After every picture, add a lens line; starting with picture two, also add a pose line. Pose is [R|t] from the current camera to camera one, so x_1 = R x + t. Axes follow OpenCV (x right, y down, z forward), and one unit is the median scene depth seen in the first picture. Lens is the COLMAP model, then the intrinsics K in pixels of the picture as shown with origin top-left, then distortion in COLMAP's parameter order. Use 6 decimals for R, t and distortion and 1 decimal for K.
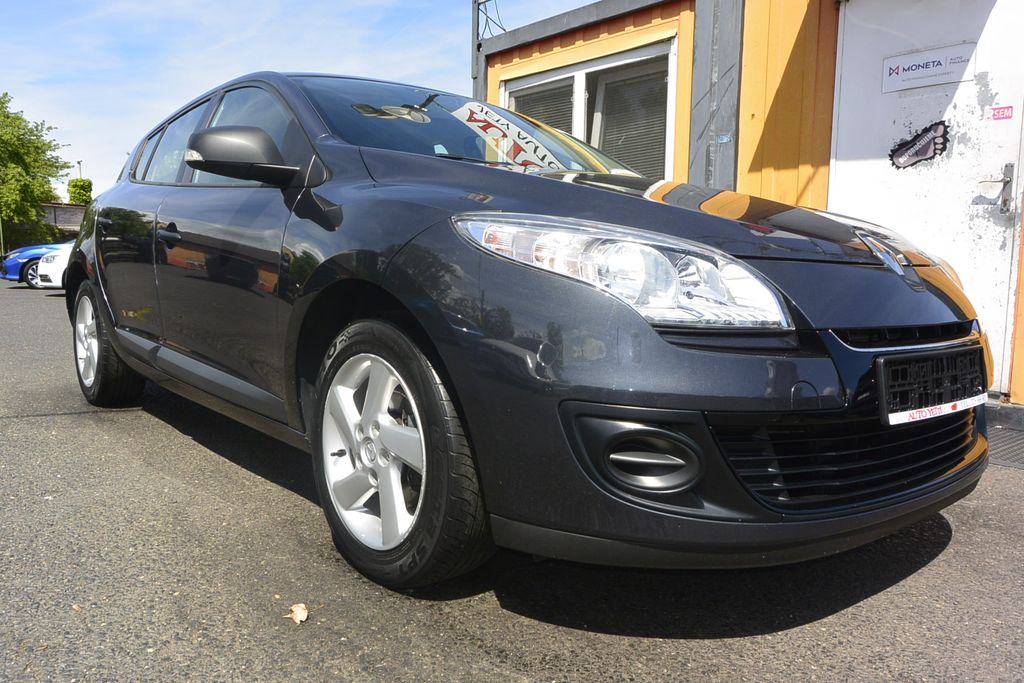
lens RADIAL K [[783.9, 0, 510.1], [0, 783.9, 336.6], [0, 0, 1]] dist [0.005253, -0.000406]
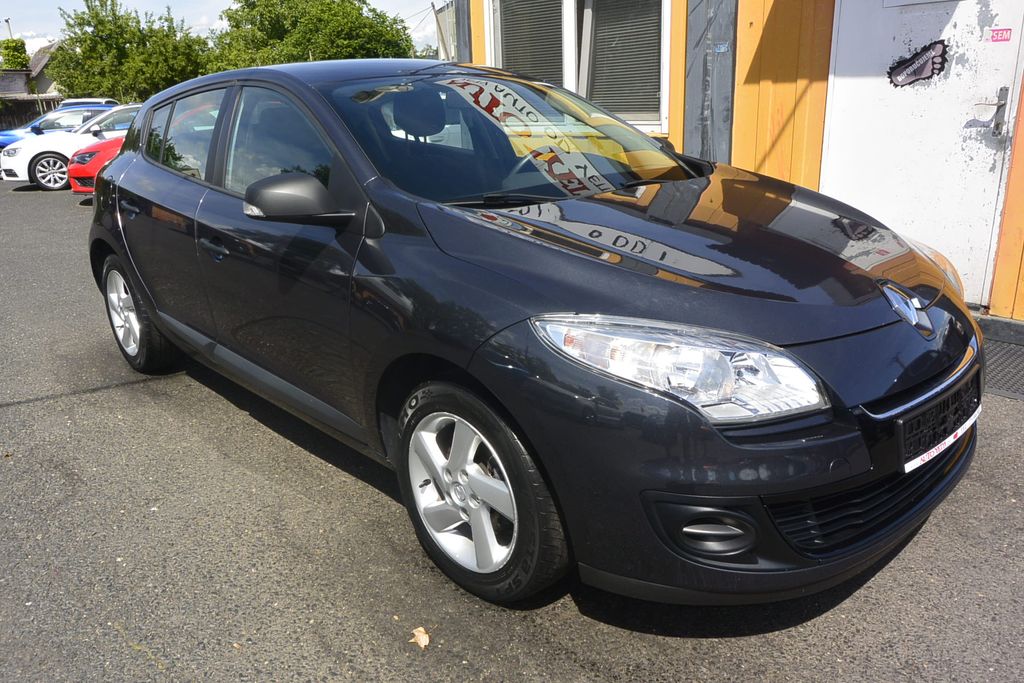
lens RADIAL K [[783.9, 0, 510.1], [0, 783.9, 336.6], [0, 0, 1]] dist [0.005253, -0.000406]
pose [[0.997460, -0.066468, 0.025602, -0.088833], [0.059722, 0.976320, 0.207924, -0.239501], [-0.038816, -0.205867, 0.977810, -0.072328]]
